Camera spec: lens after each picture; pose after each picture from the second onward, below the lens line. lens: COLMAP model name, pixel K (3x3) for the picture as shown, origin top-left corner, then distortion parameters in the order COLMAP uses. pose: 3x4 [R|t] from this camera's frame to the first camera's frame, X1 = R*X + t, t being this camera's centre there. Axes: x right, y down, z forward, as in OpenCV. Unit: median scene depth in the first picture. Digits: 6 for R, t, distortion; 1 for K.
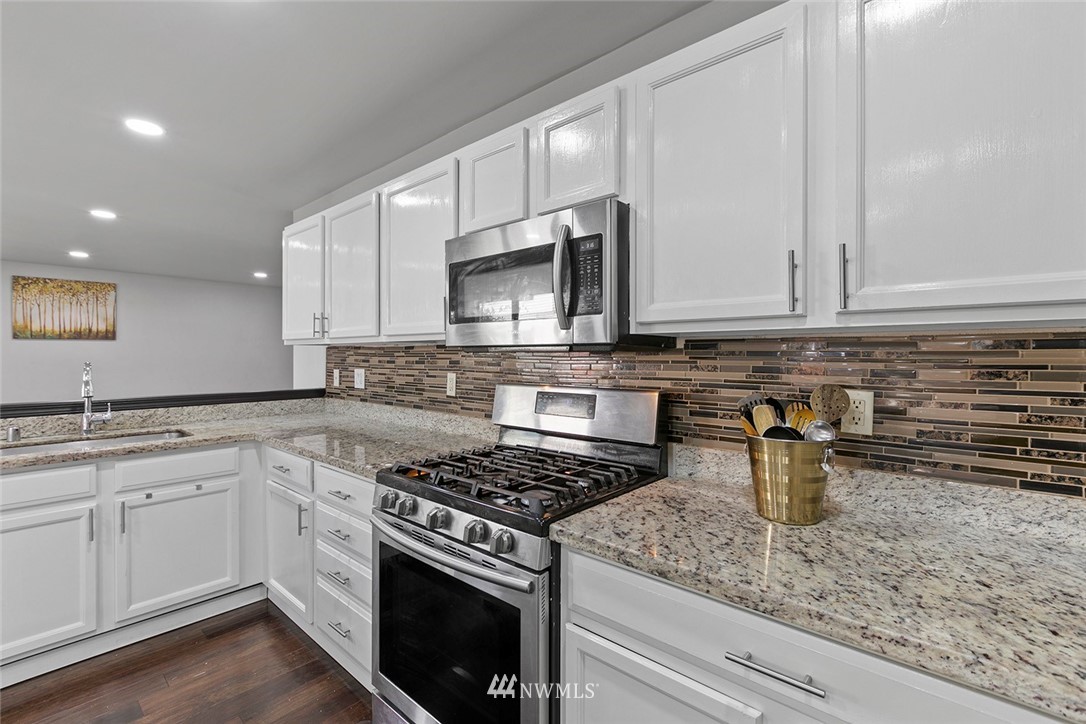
lens RADIAL K [[487.3, 0, 542.8], [0, 487.3, 354.8], [0, 0, 1]] dist [0.005106, -0.002513]
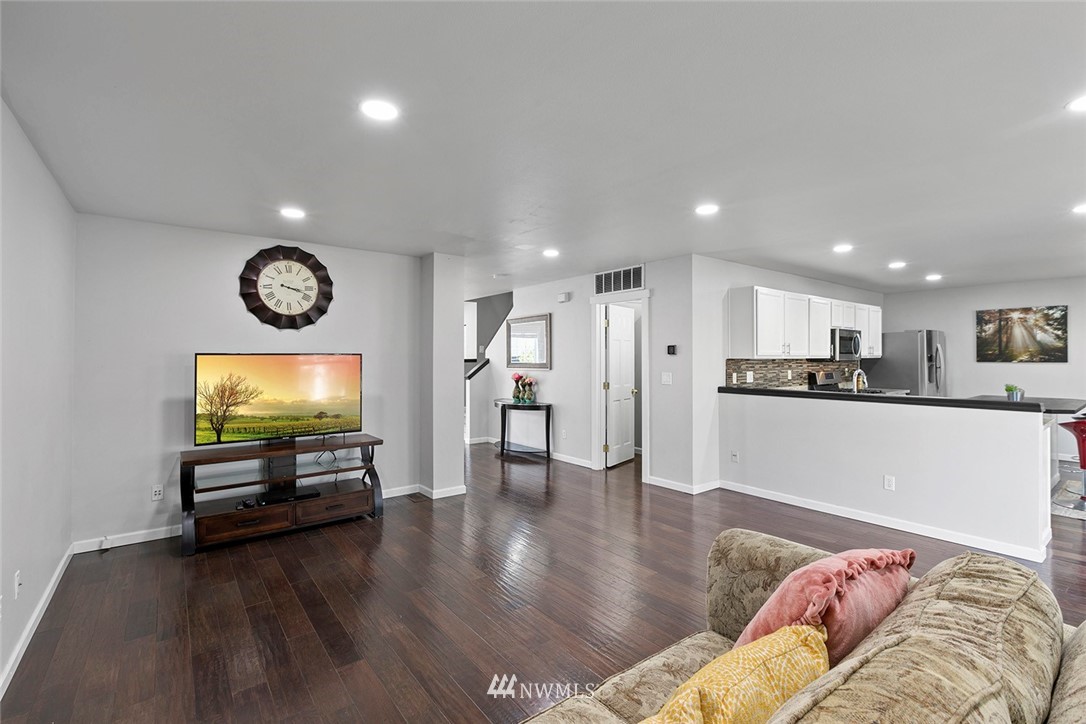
lens RADIAL K [[487.3, 0, 545.0], [0, 487.3, 356.2], [0, 0, 1]] dist [0.005106, -0.002513]
pose [[0.171839, 0.001206, 0.985124, -2.920746], [0.003505, 0.999992, -0.001836, -0.035543], [-0.985119, 0.003768, 0.171833, 1.836291]]
